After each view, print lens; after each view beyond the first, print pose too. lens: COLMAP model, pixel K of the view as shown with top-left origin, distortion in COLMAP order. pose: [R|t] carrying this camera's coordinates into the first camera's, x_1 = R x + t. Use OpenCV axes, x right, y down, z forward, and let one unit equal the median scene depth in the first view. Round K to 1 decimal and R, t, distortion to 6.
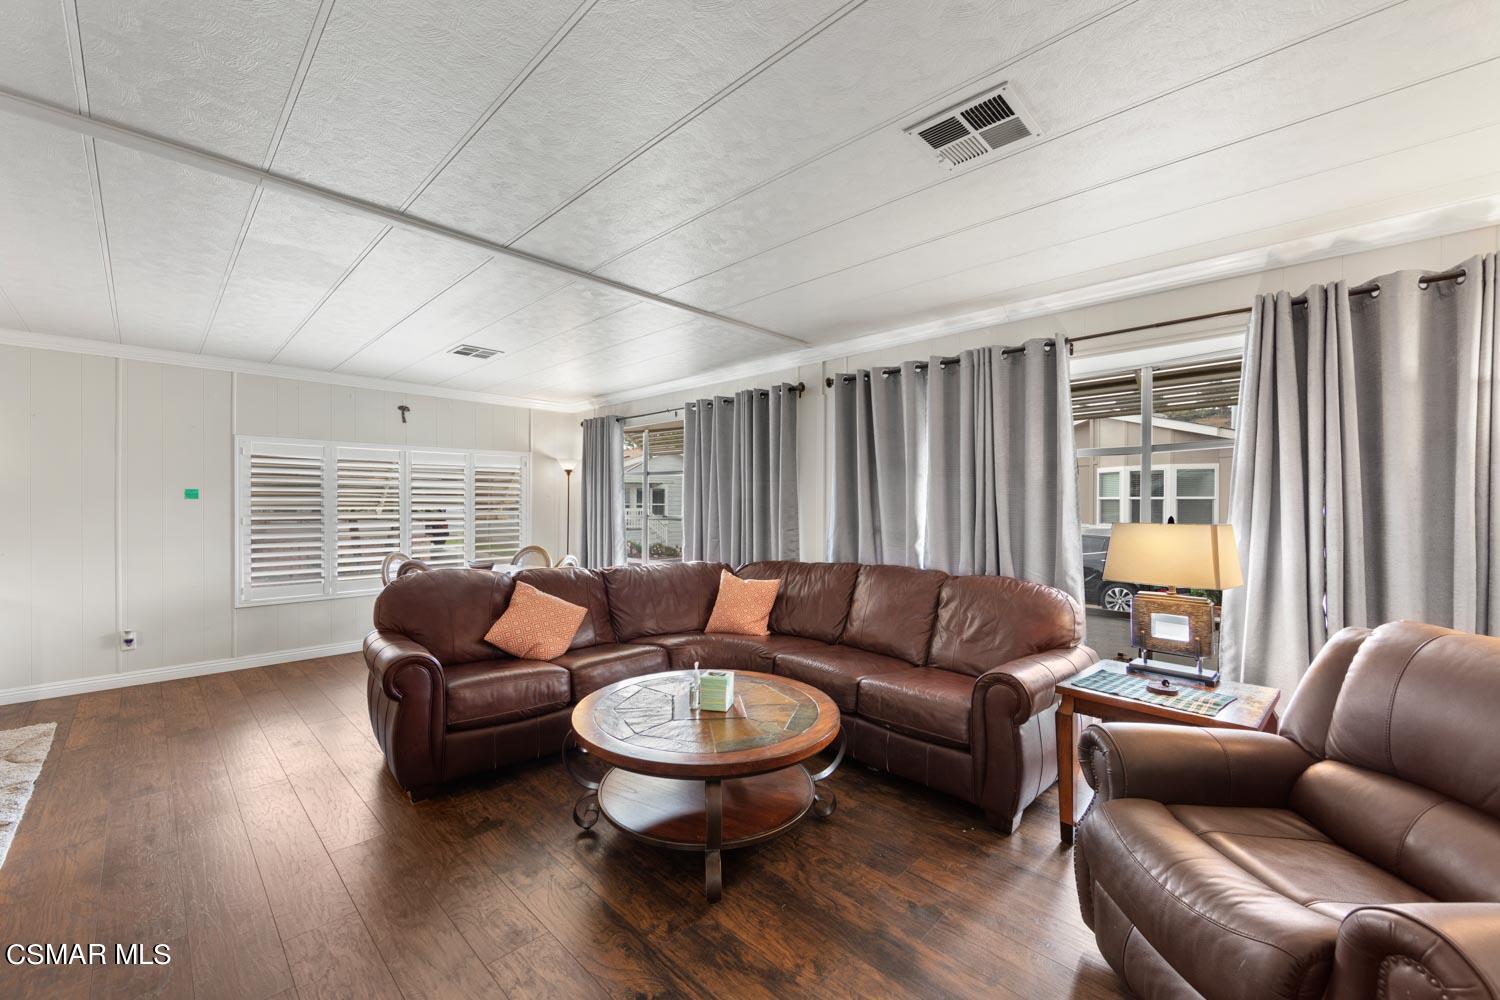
lens RADIAL K [[590.1, 0, 756.3], [0, 590.1, 500.0], [0, 0, 1]] dist [-0.002397, -0.000197]
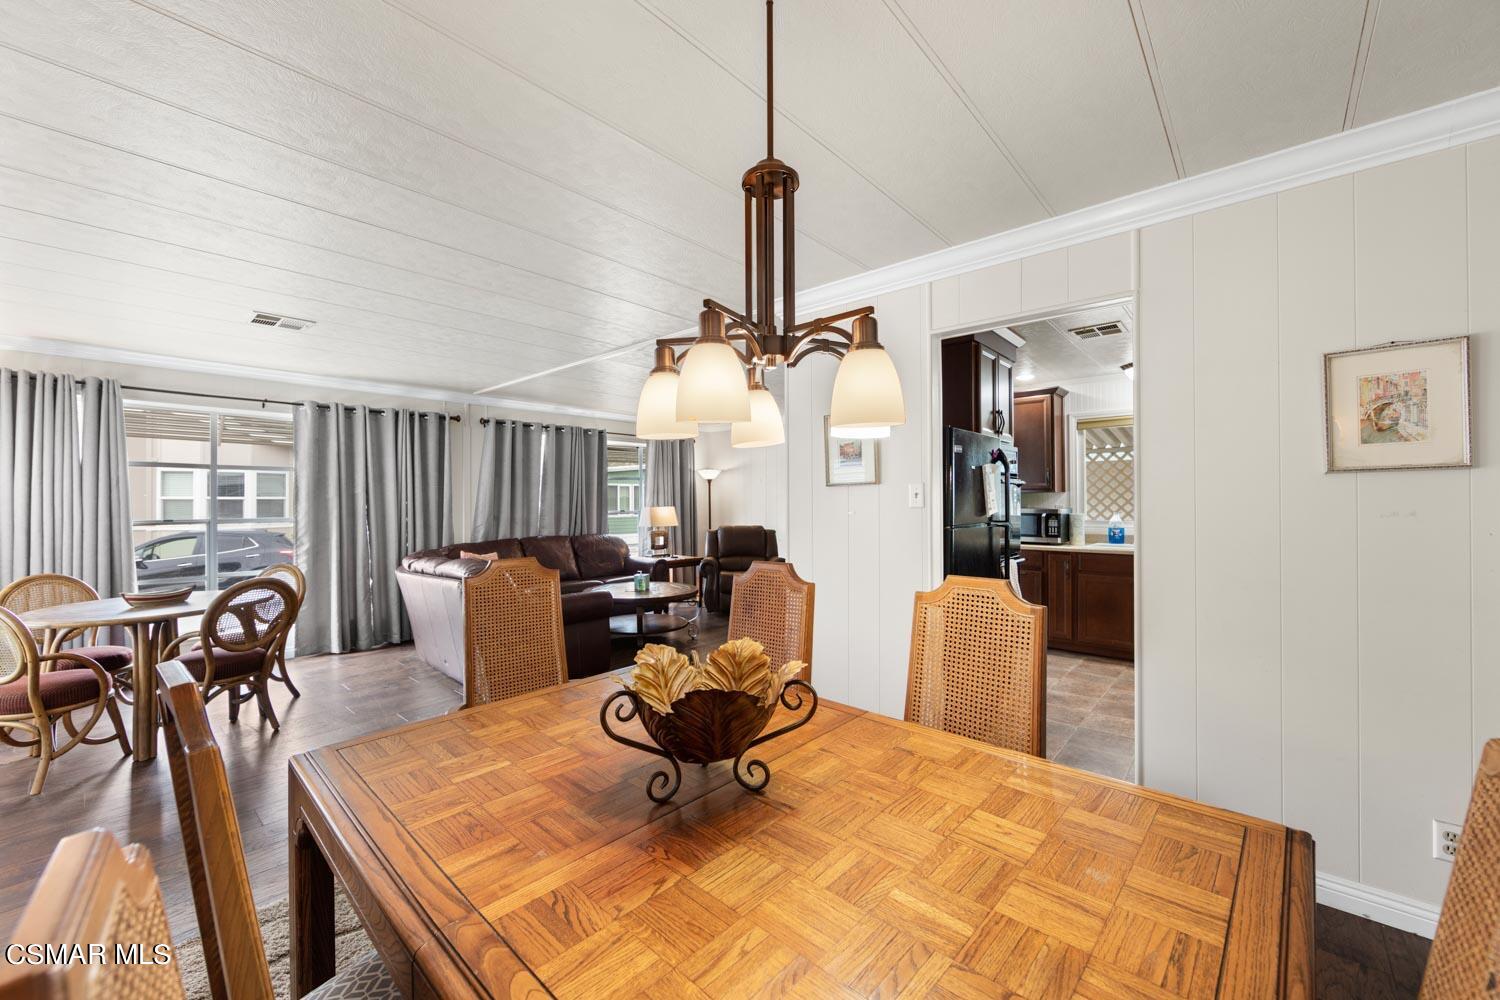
lens RADIAL K [[590.1, 0, 746.4], [0, 590.1, 500.6], [0, 0, 1]] dist [-0.002397, -0.000197]
pose [[-0.033668, -0.002010, 0.999431, -1.314148], [0.000328, 0.999998, 0.002022, -0.003088], [-0.999433, 0.000395, -0.033667, 0.375217]]
